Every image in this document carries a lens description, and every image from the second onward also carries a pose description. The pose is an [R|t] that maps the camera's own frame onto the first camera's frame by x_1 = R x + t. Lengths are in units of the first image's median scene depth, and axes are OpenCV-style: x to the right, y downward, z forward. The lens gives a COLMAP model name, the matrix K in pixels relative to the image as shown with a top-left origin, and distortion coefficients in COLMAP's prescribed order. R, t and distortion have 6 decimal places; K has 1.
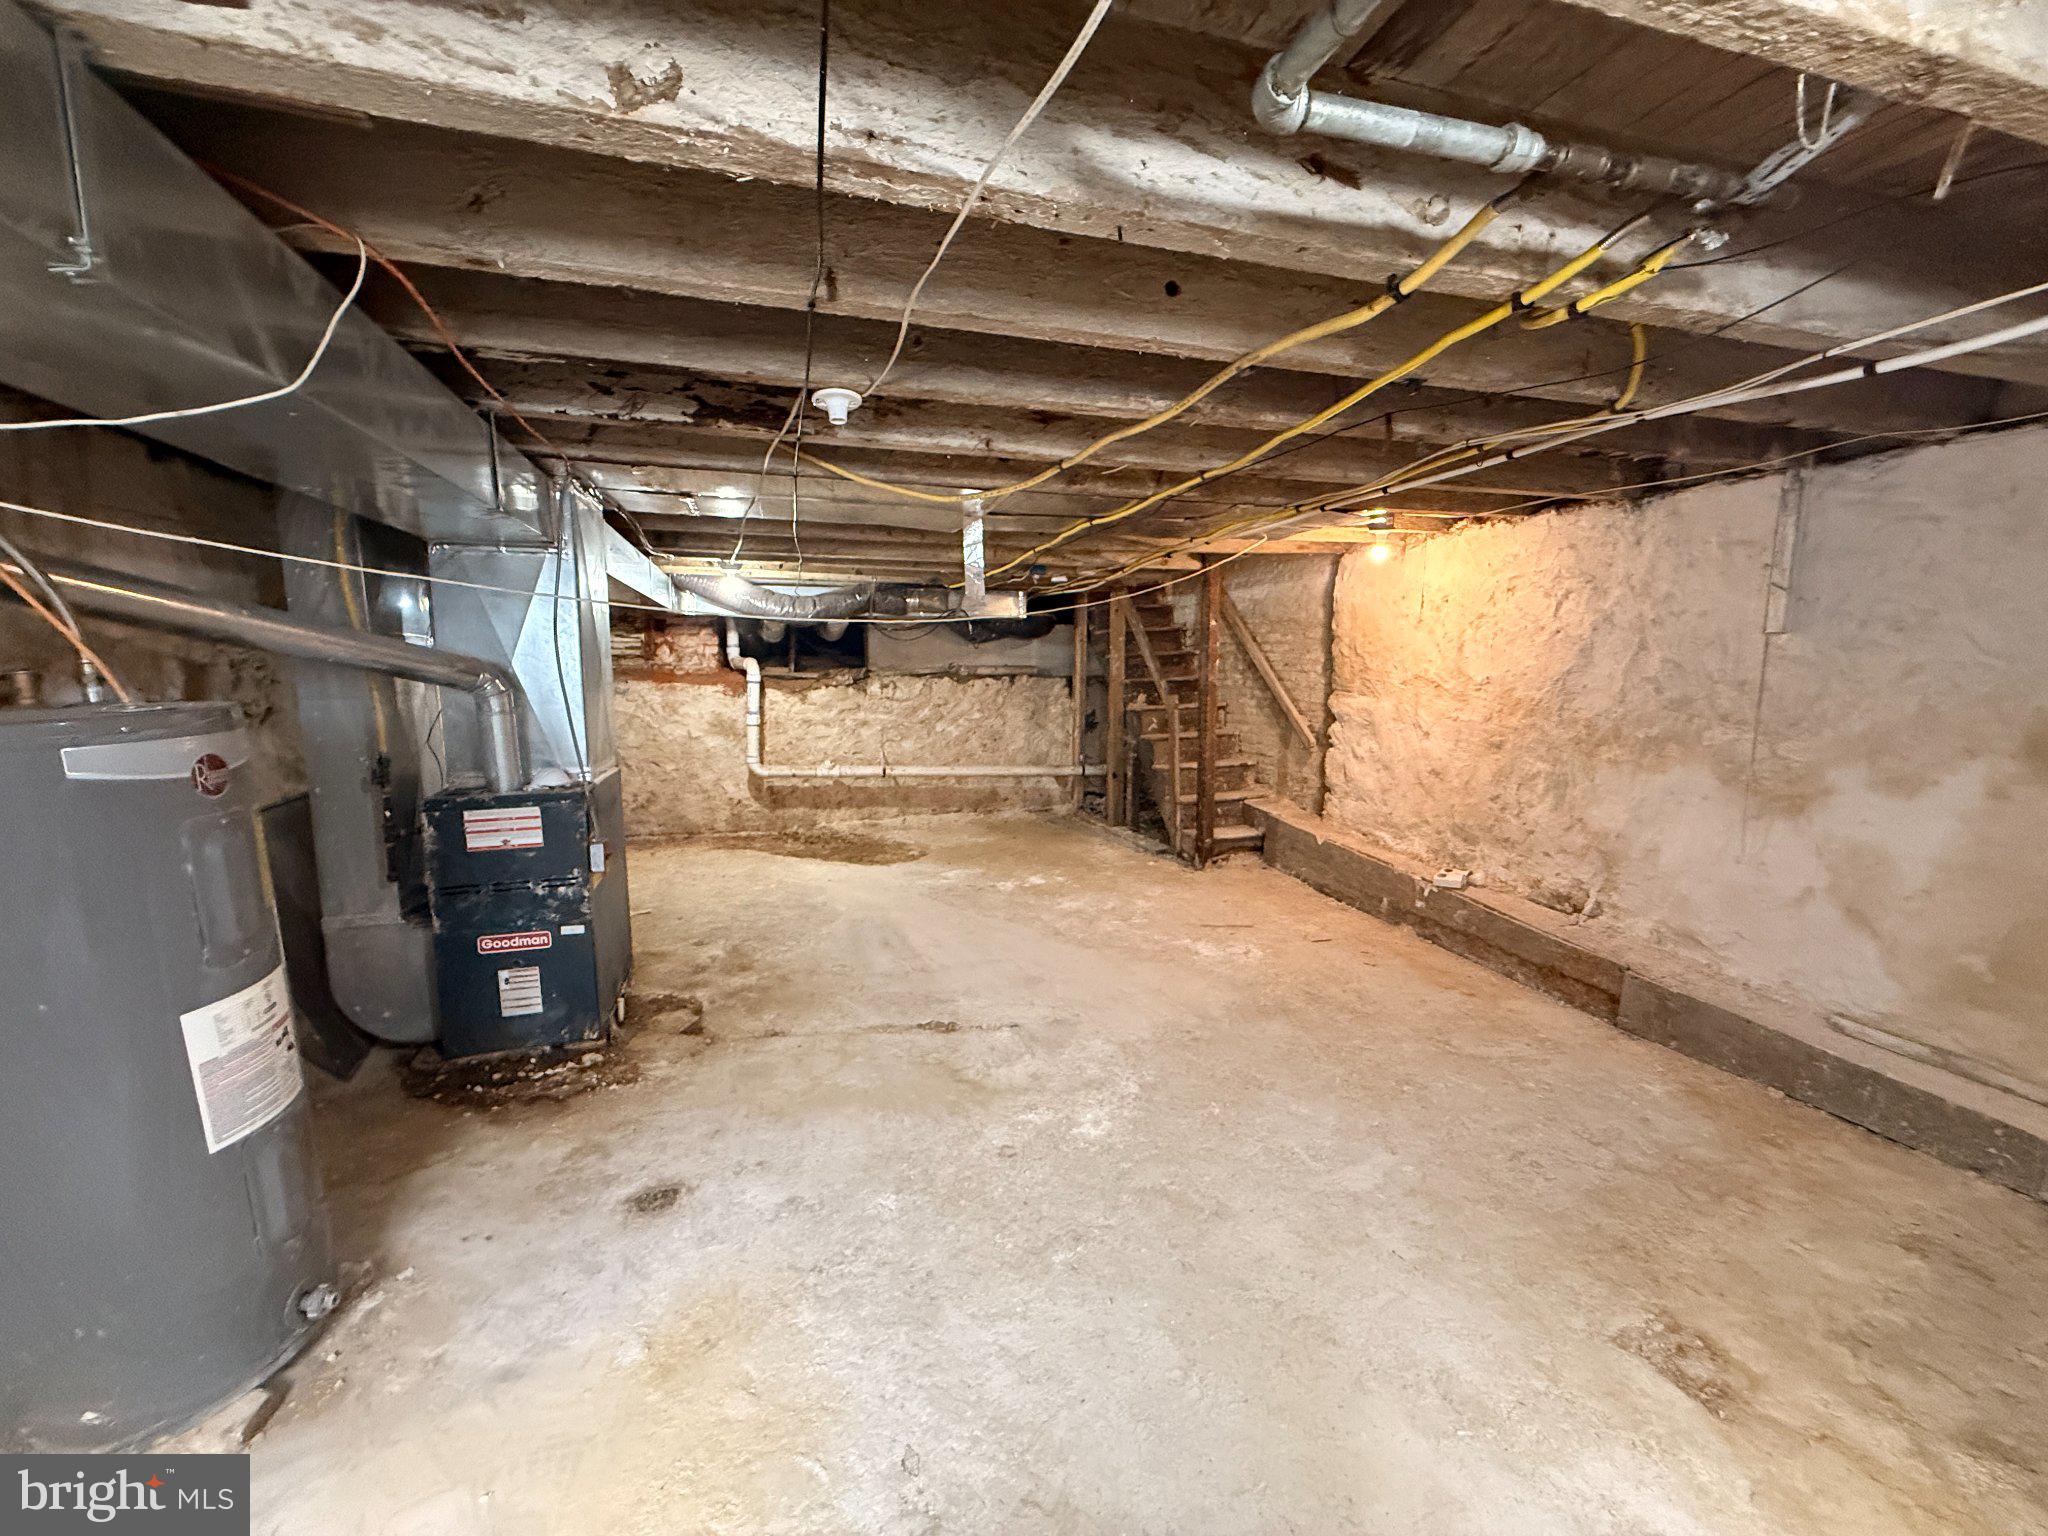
lens RADIAL K [[820.3, 0, 1017.9], [0, 820.3, 768.8], [0, 0, 1]] dist [-0.000606, 0.000408]
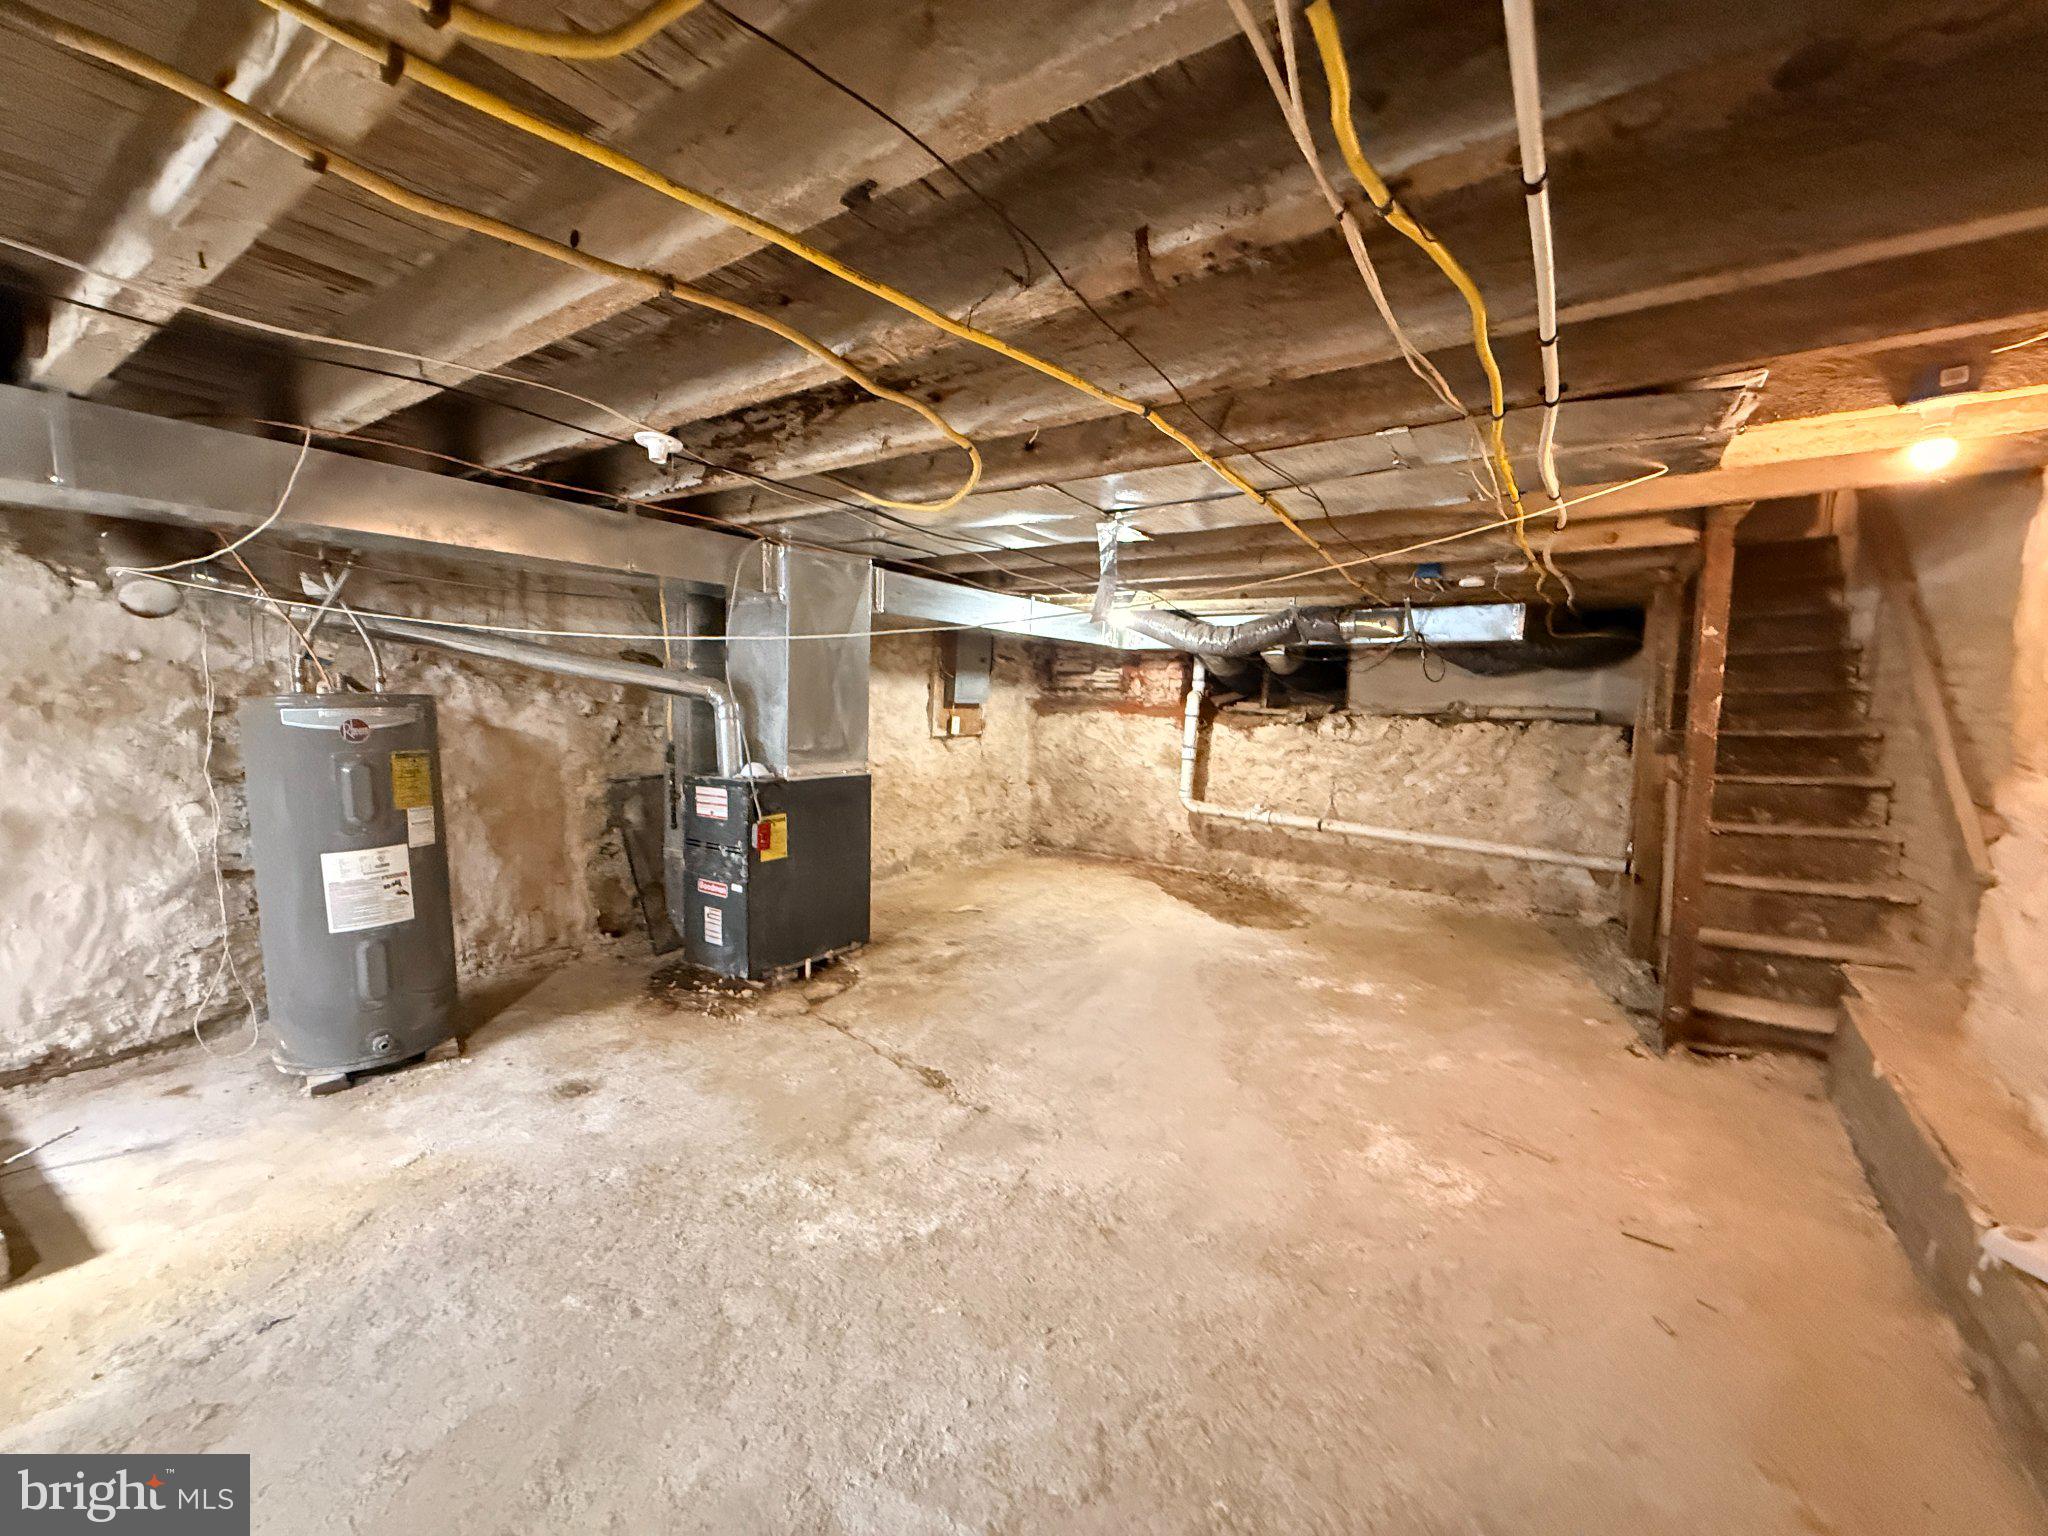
lens RADIAL K [[820.3, 0, 1022.5], [0, 820.3, 770.7], [0, 0, 1]] dist [-0.000606, 0.000408]
pose [[0.623697, 0.083166, -0.777230, 0.316500], [-0.122321, 0.992458, 0.008038, -0.022772], [0.772036, 0.090058, 0.629166, 0.226718]]
